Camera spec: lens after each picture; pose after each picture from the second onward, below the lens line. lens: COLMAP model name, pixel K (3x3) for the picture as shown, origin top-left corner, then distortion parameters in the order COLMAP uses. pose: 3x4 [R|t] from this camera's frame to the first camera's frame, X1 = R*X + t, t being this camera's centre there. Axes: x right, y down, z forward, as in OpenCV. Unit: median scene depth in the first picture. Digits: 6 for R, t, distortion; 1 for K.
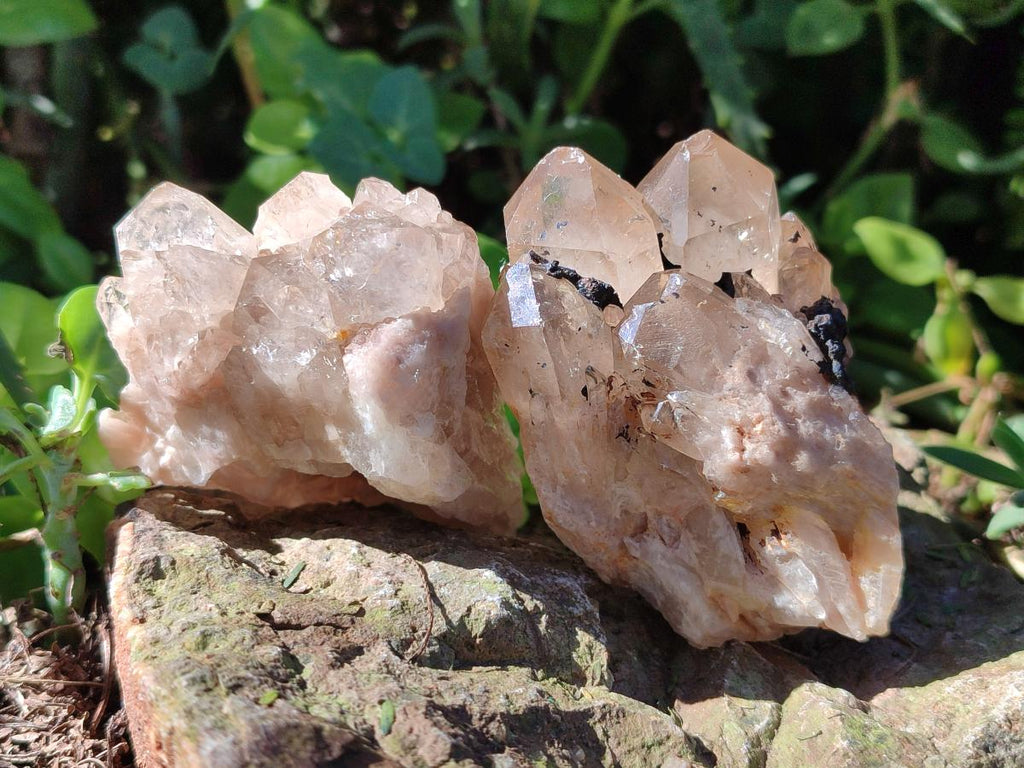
lens RADIAL K [[1518.7, 0, 512.0], [0, 1518.7, 384.0], [0, 0, 1]] dist [0.250547, -1.780600]
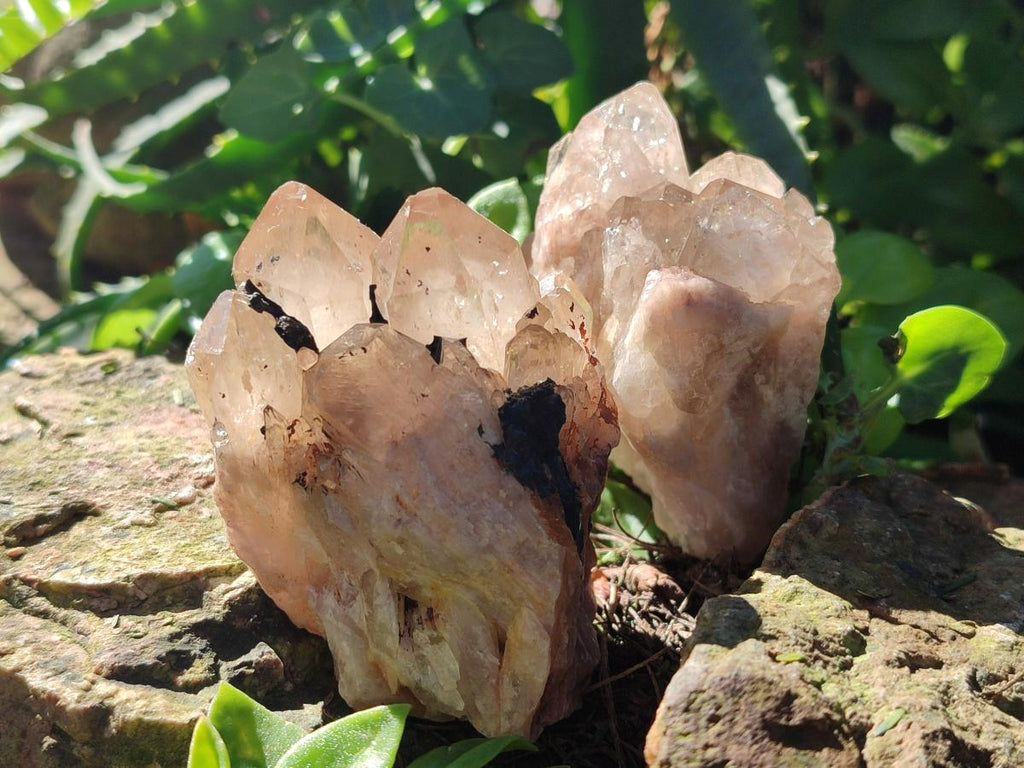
lens RADIAL K [[1518.7, 0, 512.0], [0, 1518.7, 384.0], [0, 0, 1]] dist [0.250547, -1.780600]
pose [[0.956999, 0.182066, -0.225842, 0.410952], [-0.182599, 0.983009, 0.018708, -0.070722], [0.225411, 0.023335, 0.973984, 0.074108]]
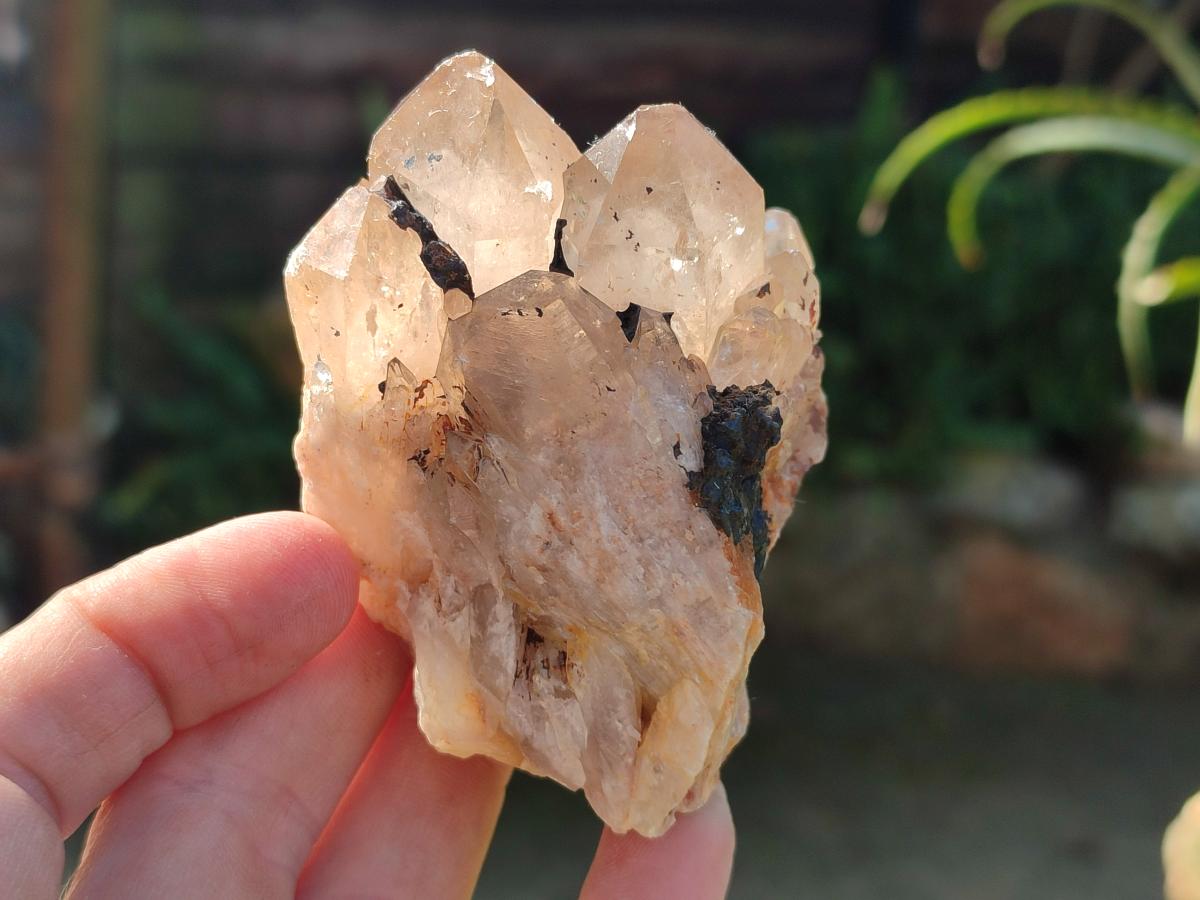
lens RADIAL K [[1779.7, 0, 600.0], [0, 1779.7, 450.0], [0, 0, 1]] dist [0.250547, -1.780600]
pose [[0.917784, 0.382213, -0.107638, 0.242736], [-0.359791, 0.915147, 0.181813, -0.157691], [0.167996, -0.128138, 0.977424, 0.173080]]
